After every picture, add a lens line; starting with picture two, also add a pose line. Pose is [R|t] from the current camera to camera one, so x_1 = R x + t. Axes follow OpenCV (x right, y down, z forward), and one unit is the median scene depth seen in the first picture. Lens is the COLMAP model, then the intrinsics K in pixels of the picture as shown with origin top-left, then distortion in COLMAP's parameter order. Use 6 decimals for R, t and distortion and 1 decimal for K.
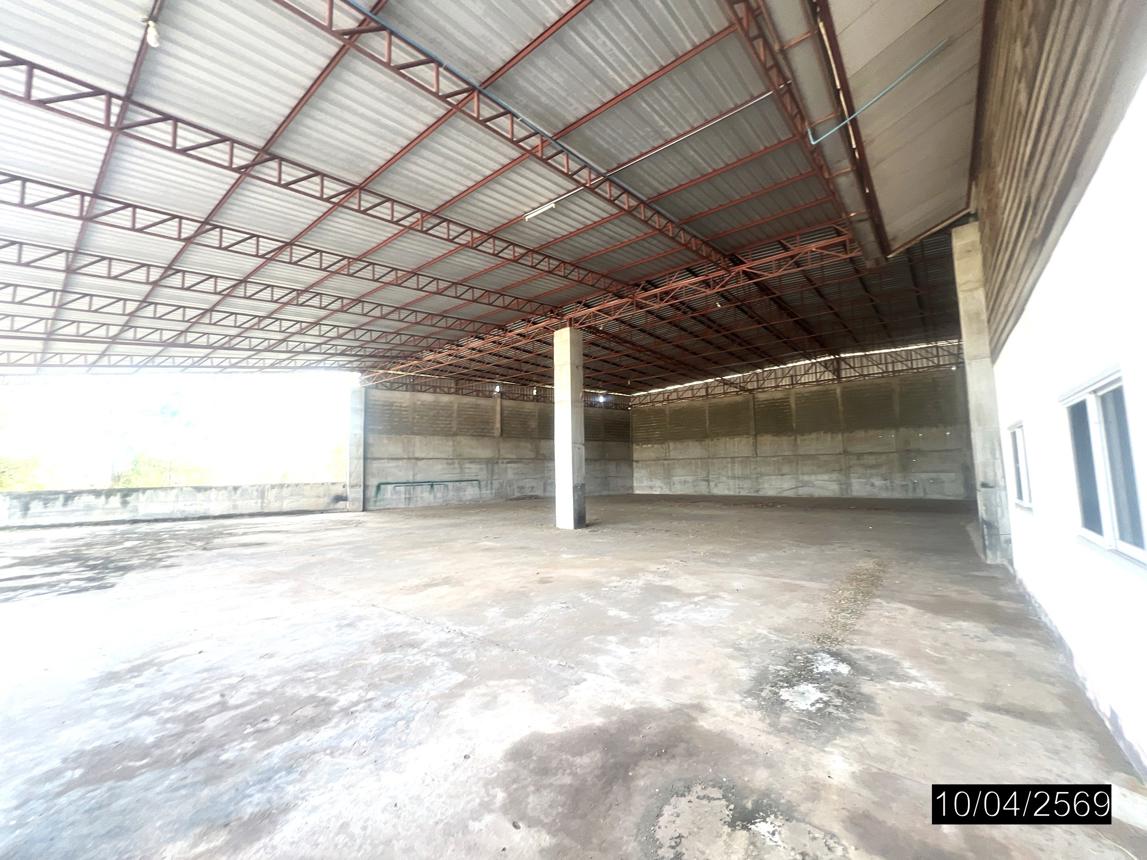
lens RADIAL K [[456.9, 0, 573.5], [0, 456.9, 430.0], [0, 0, 1]] dist [-0.000154, -0.000005]
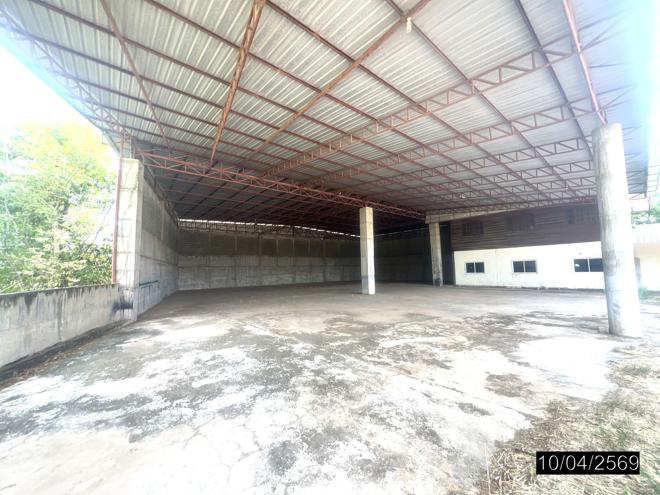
lens RADIAL K [[266.2, 0, 330.0], [0, 266.2, 247.5], [0, 0, 1]] dist [0.000063, -0.000004]
pose [[0.191779, 0.098925, 0.976440, -0.683760], [-0.068160, 0.993847, -0.087301, 0.056405], [-0.979068, -0.049812, 0.197342, 0.461496]]
